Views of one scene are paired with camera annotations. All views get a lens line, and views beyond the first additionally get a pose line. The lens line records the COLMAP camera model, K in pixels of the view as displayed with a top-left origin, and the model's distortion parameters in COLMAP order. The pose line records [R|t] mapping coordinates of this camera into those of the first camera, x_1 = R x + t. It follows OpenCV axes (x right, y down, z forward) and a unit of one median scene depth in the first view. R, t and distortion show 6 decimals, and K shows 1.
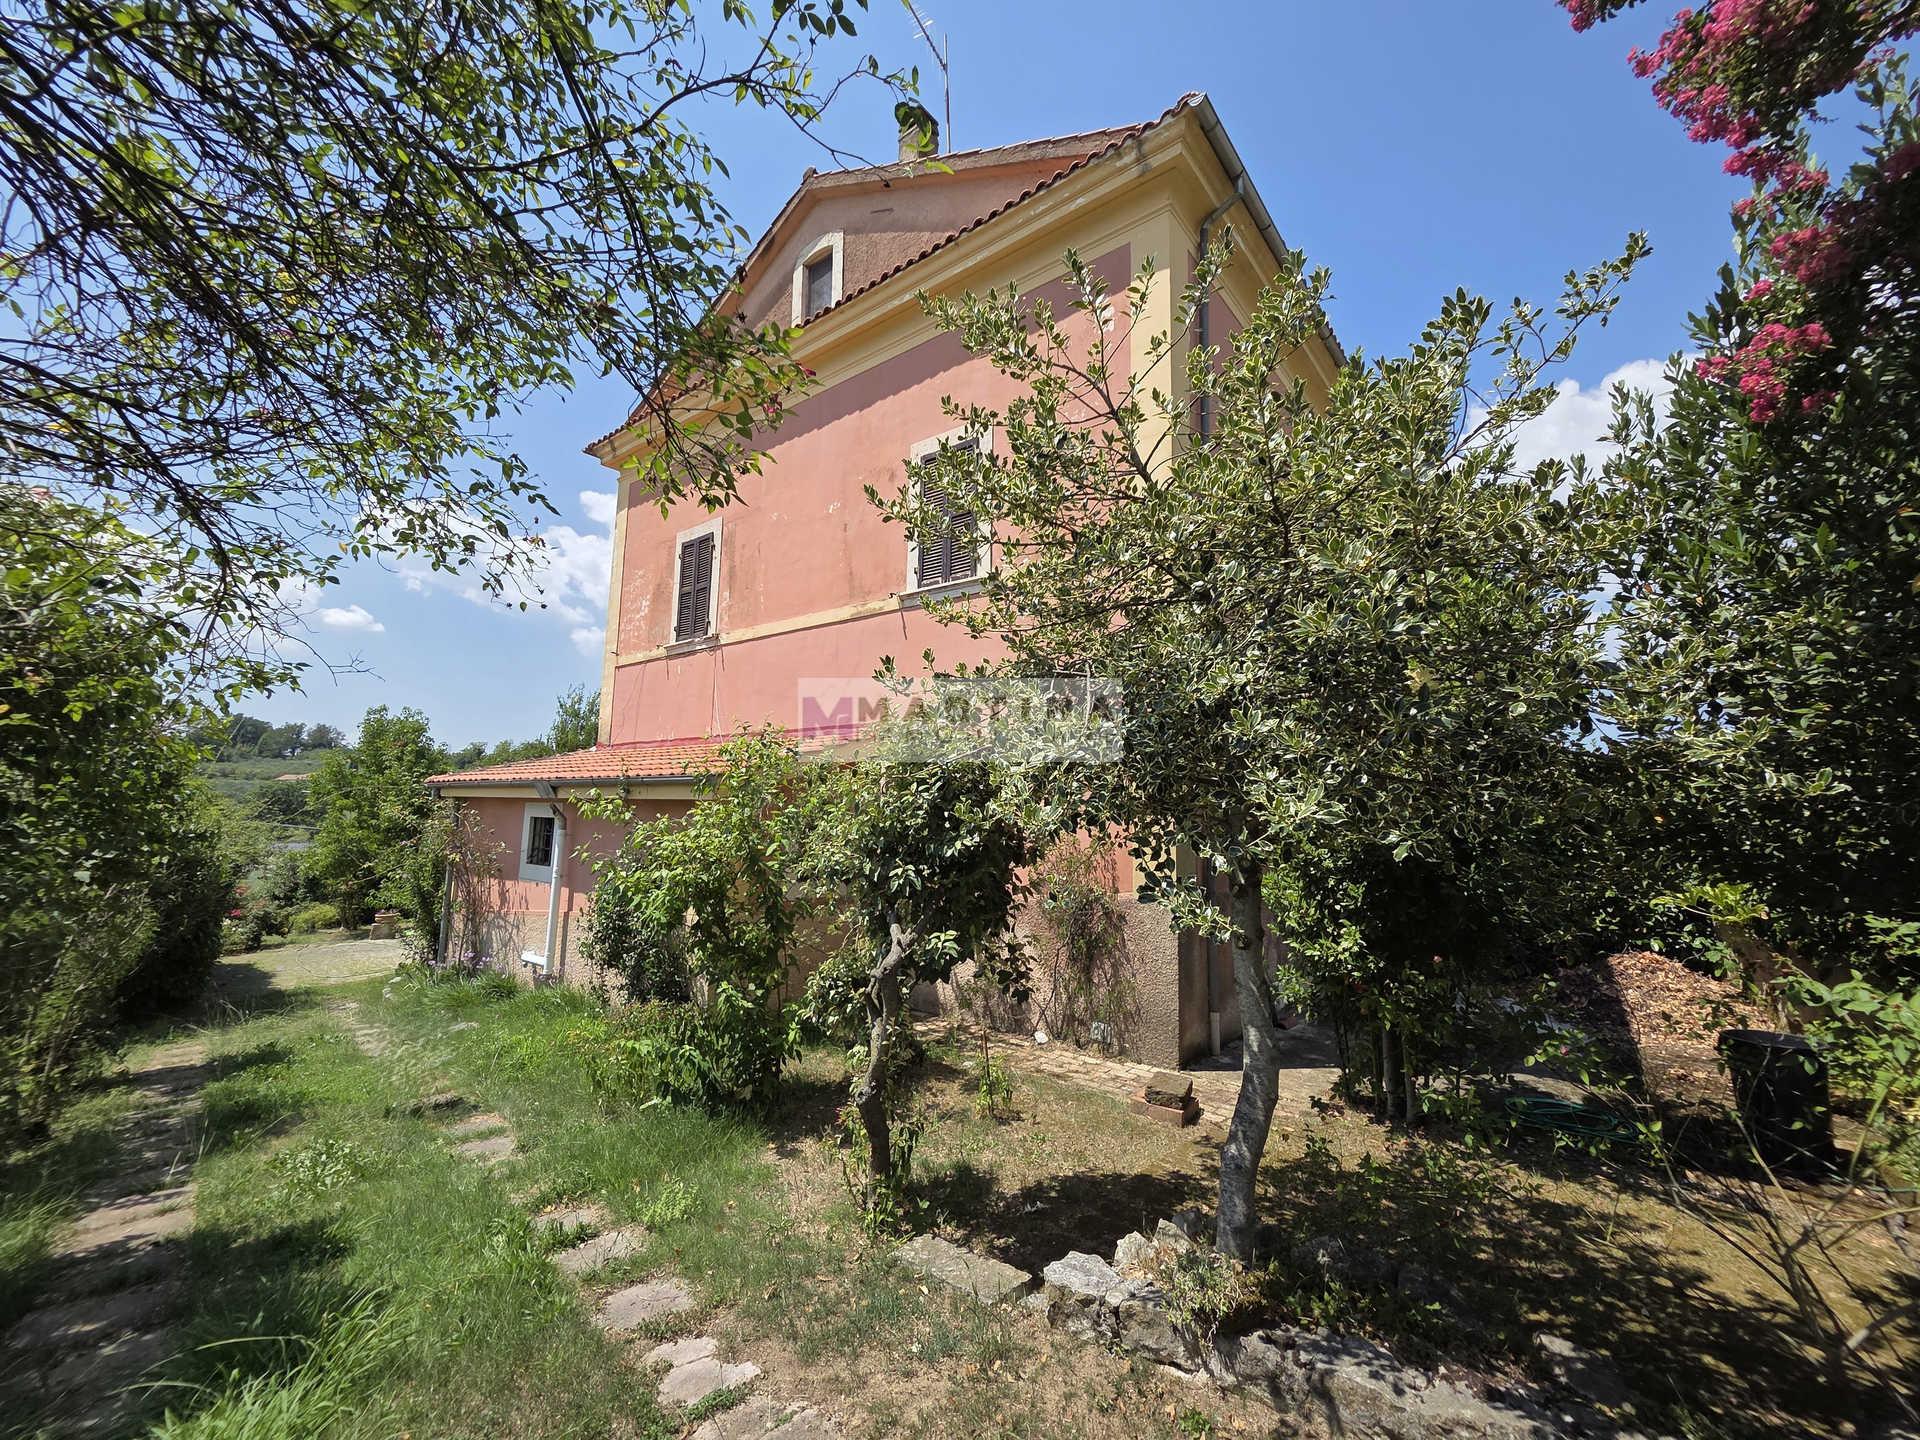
lens RADIAL K [[786.4, 0, 951.1], [0, 786.4, 717.5], [0, 0, 1]] dist [0.000963, -0.000872]
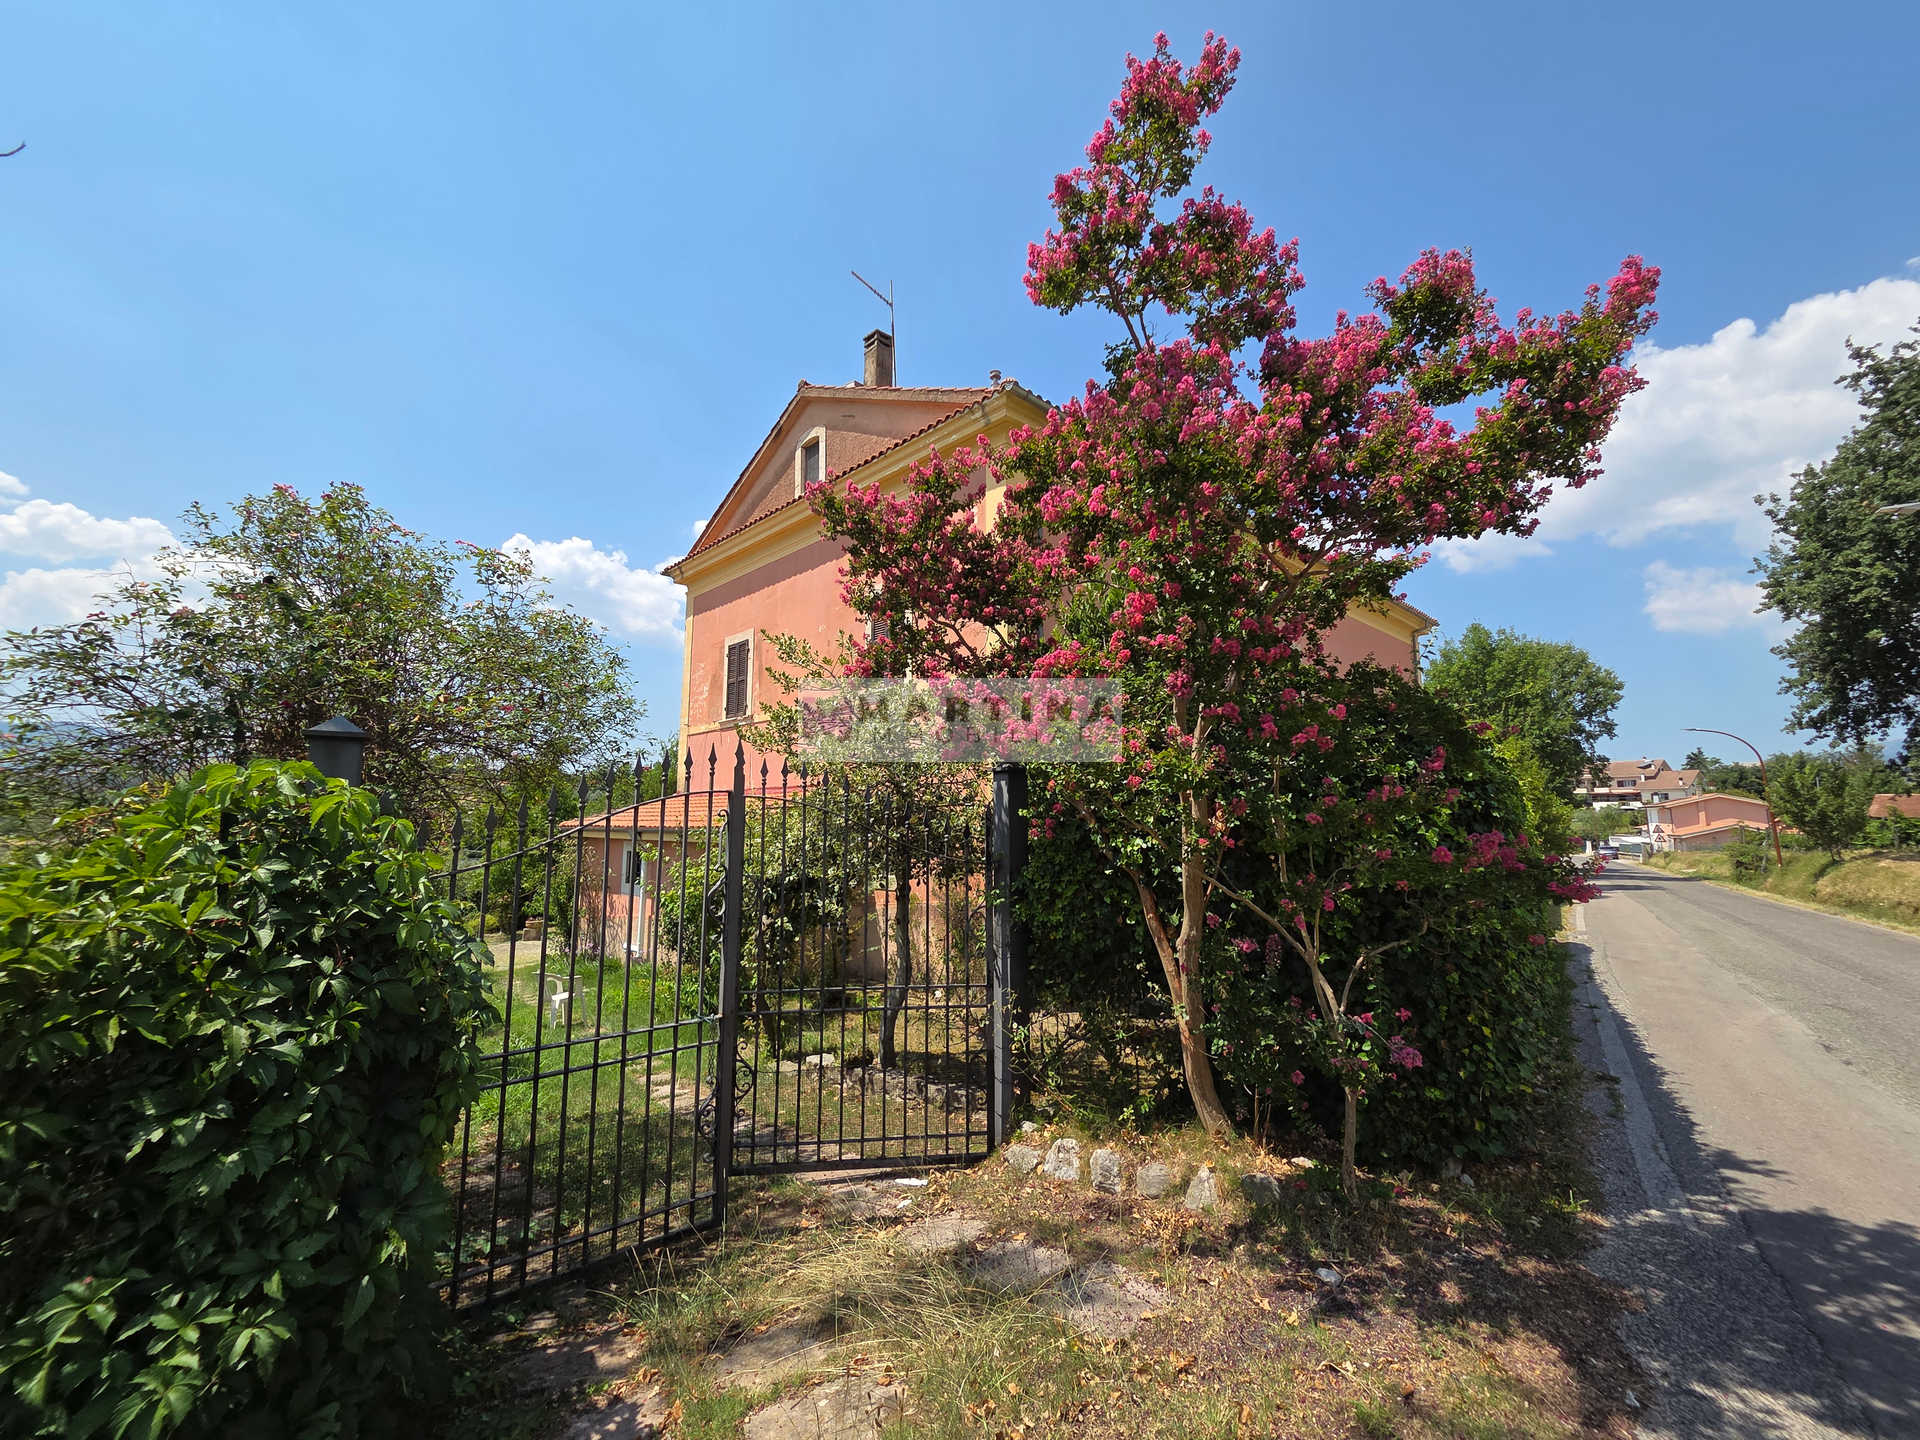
lens RADIAL K [[786.4, 0, 956.8], [0, 786.4, 713.7], [0, 0, 1]] dist [0.000963, -0.000872]
pose [[0.992348, -0.039889, -0.116855, 0.233412], [0.038576, 0.999165, -0.013480, -0.077694], [0.117295, 0.008869, 0.993057, -0.351445]]
